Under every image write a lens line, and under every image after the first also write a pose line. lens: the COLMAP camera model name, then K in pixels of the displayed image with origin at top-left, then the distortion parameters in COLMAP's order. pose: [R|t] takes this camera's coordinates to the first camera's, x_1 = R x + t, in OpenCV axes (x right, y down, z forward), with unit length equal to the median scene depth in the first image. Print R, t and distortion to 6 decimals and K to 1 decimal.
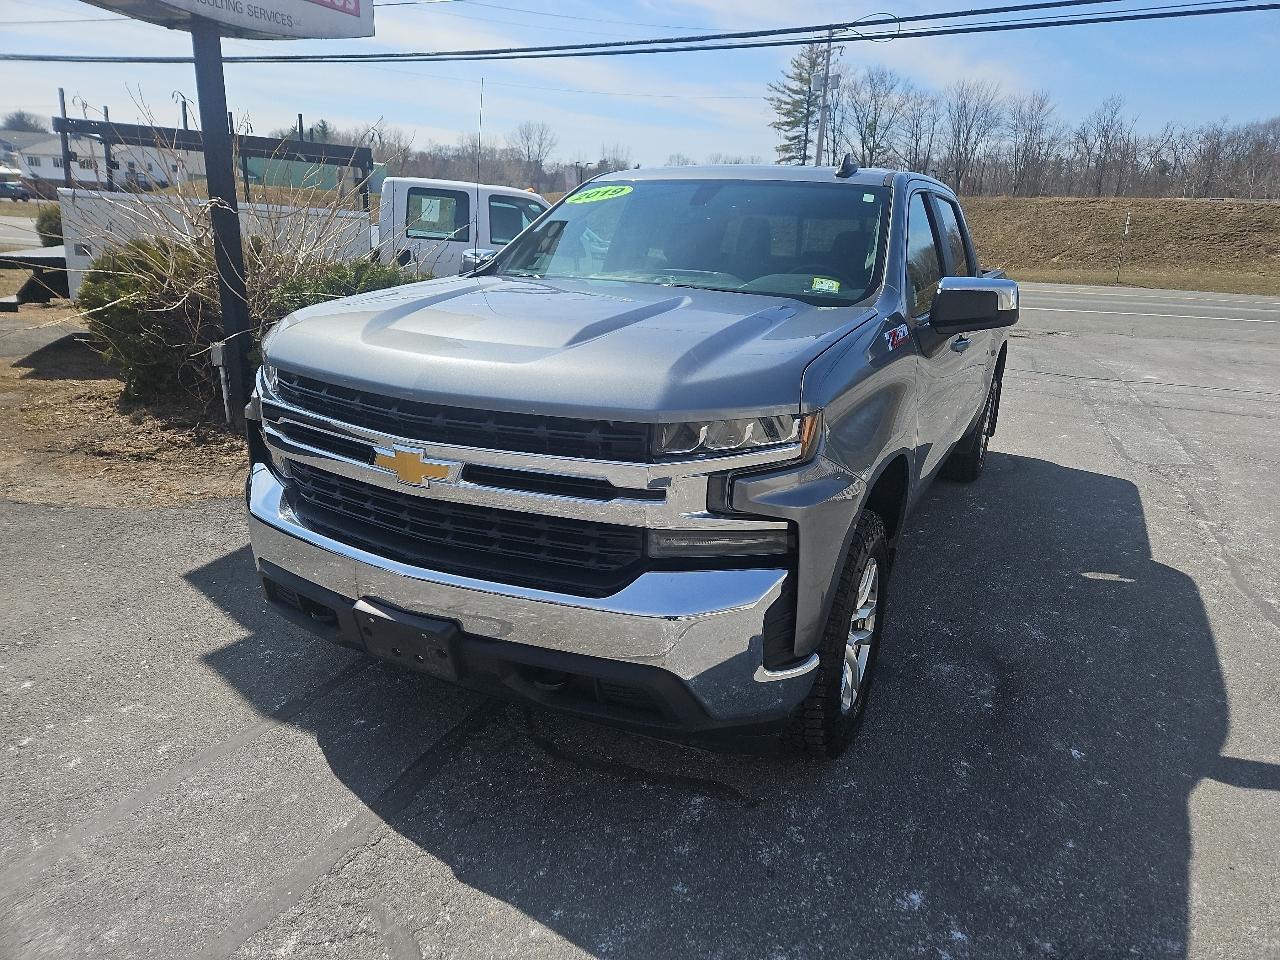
lens RADIAL K [[852.2, 0, 645.6], [0, 852.2, 486.4], [0, 0, 1]] dist [0.069314, -0.053410]
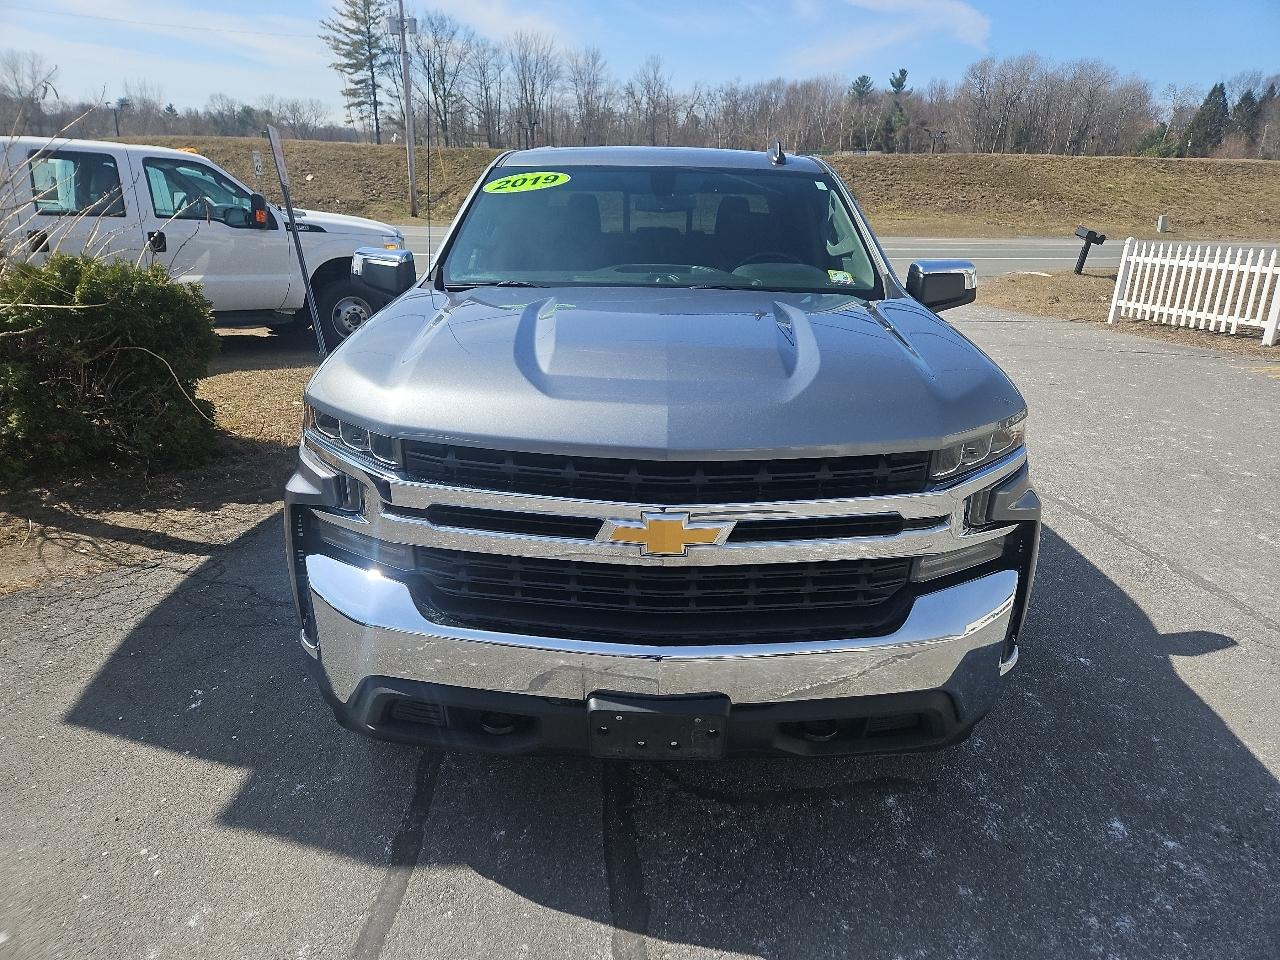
lens RADIAL K [[852.2, 0, 643.9], [0, 852.2, 481.8], [0, 0, 1]] dist [0.069314, -0.053410]
pose [[0.897272, -0.162624, 0.410433, -0.138262], [0.142928, 0.986618, 0.078459, -0.032100], [-0.417701, -0.011737, 0.908509, 0.048670]]
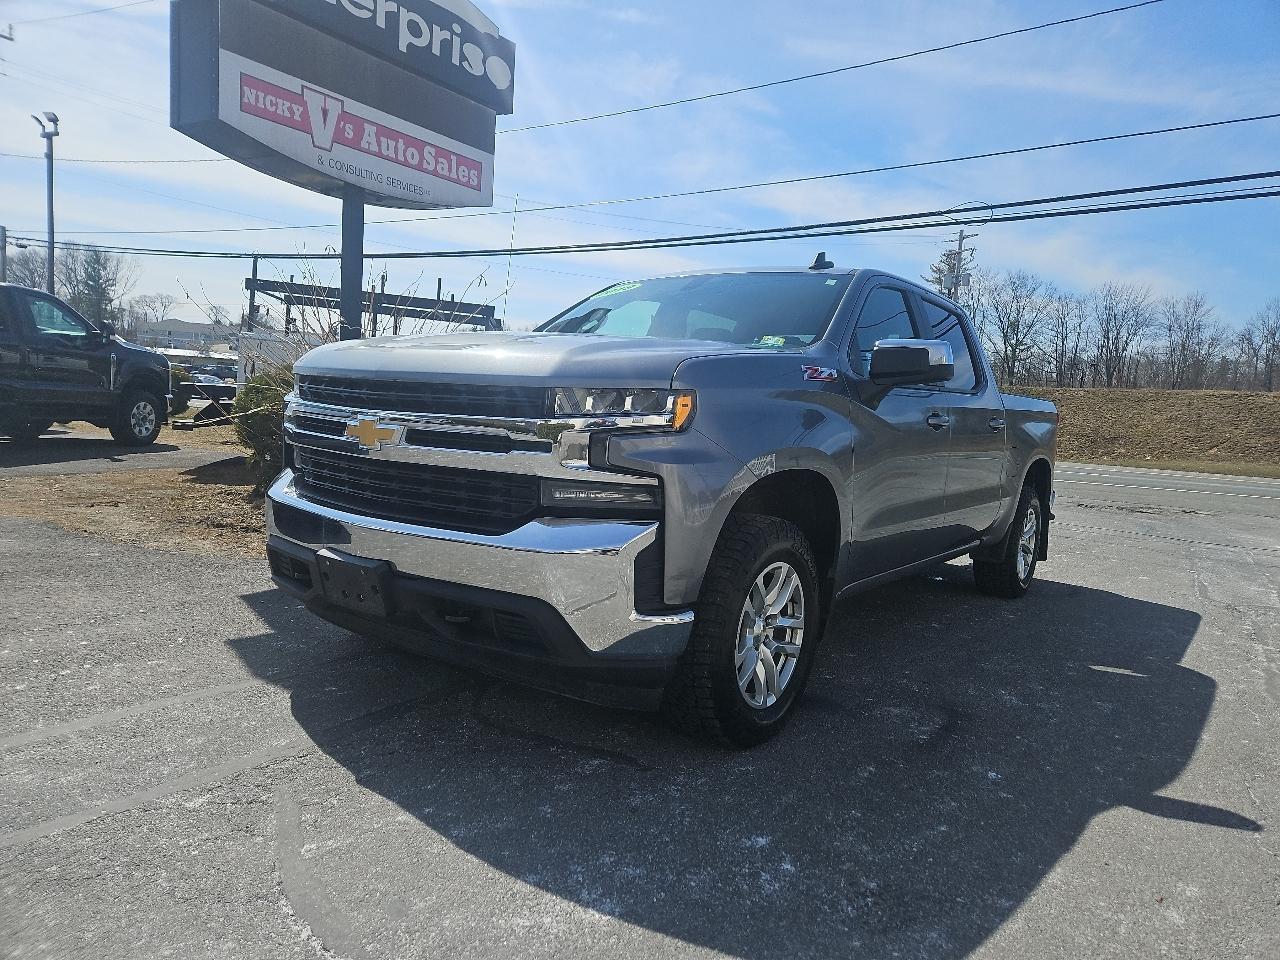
lens RADIAL K [[852.2, 0, 643.2], [0, 852.2, 479.9], [0, 0, 1]] dist [0.069314, -0.053410]
pose [[0.985899, 0.036756, -0.163255, 0.069680], [-0.071184, 0.975029, -0.210359, 0.059886], [0.151446, 0.219014, 0.963897, -0.026474]]
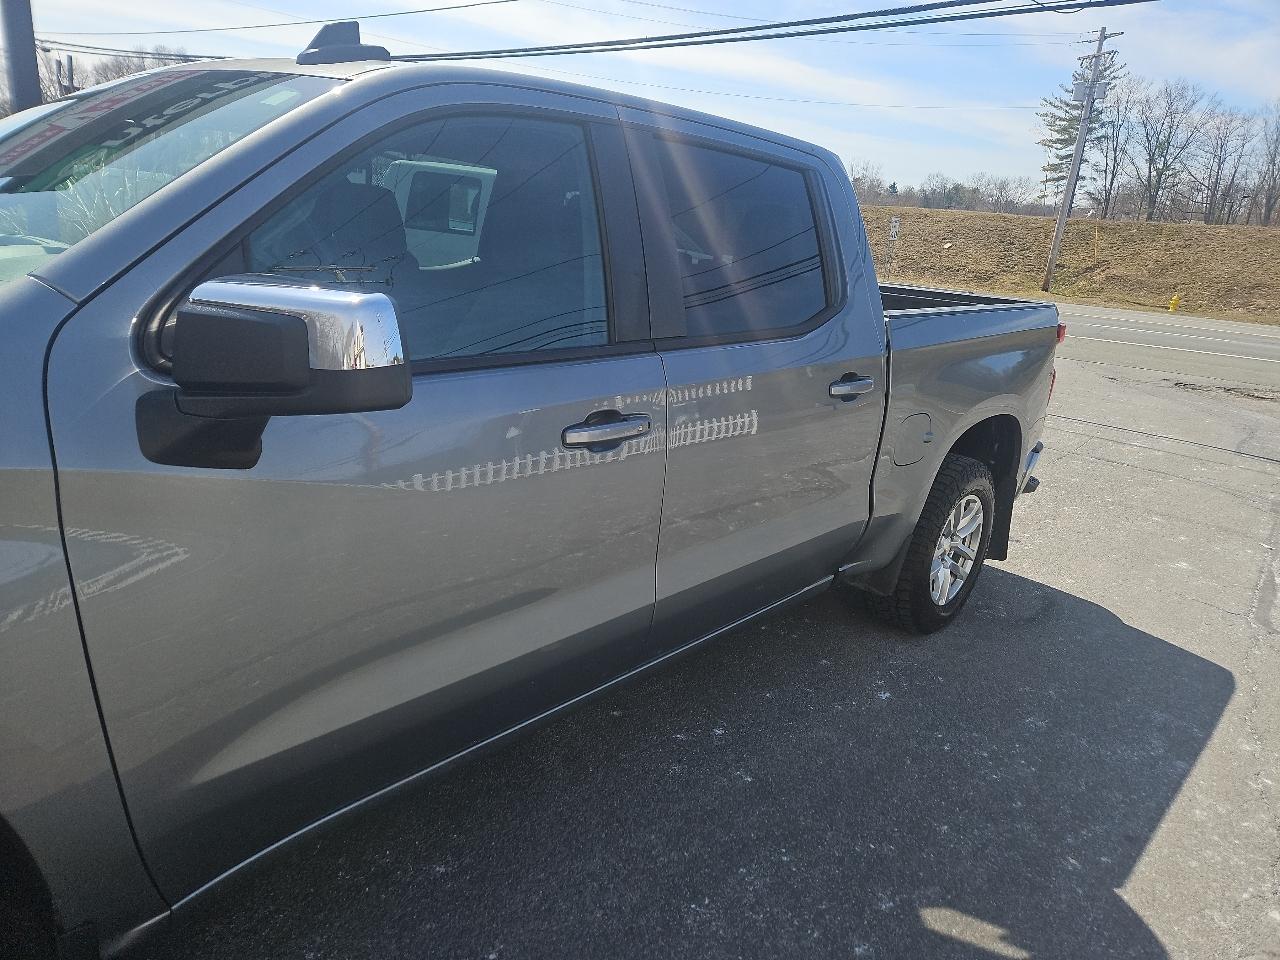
lens RADIAL K [[852.2, 0, 641.2], [0, 852.2, 477.7], [0, 0, 1]] dist [0.069314, -0.053410]
pose [[0.960229, 0.116329, -0.253825, 0.194611], [-0.122805, 0.992383, -0.009761, -0.051583], [0.250757, 0.040544, 0.967201, 0.204511]]
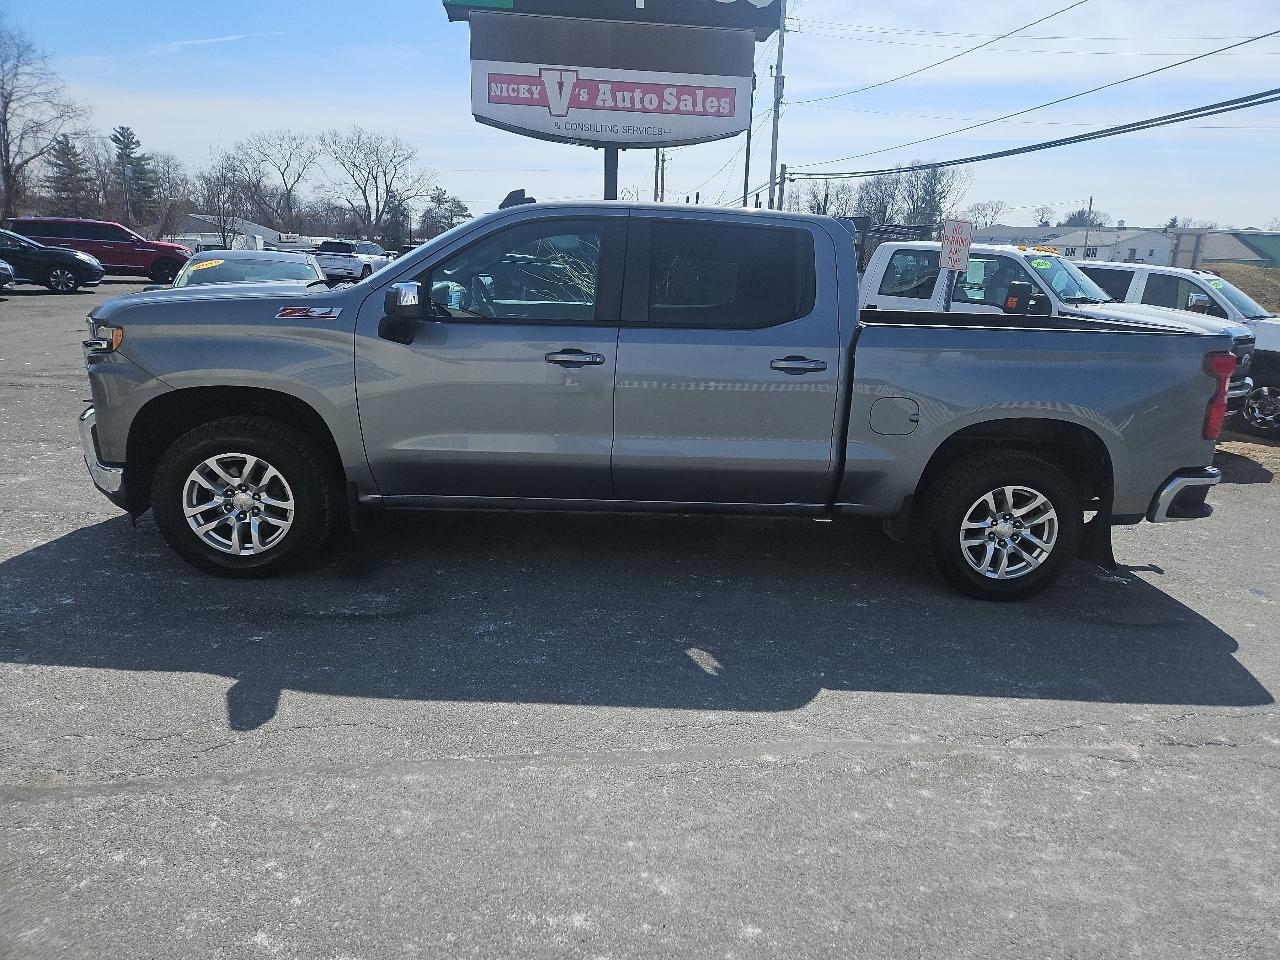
lens RADIAL K [[852.2, 0, 650.2], [0, 852.2, 479.8], [0, 0, 1]] dist [0.069314, -0.053410]
pose [[0.506048, 0.195578, -0.840039, 0.502902], [-0.277703, 0.959034, 0.055992, -0.040629], [0.816576, 0.204947, 0.539630, 0.206724]]
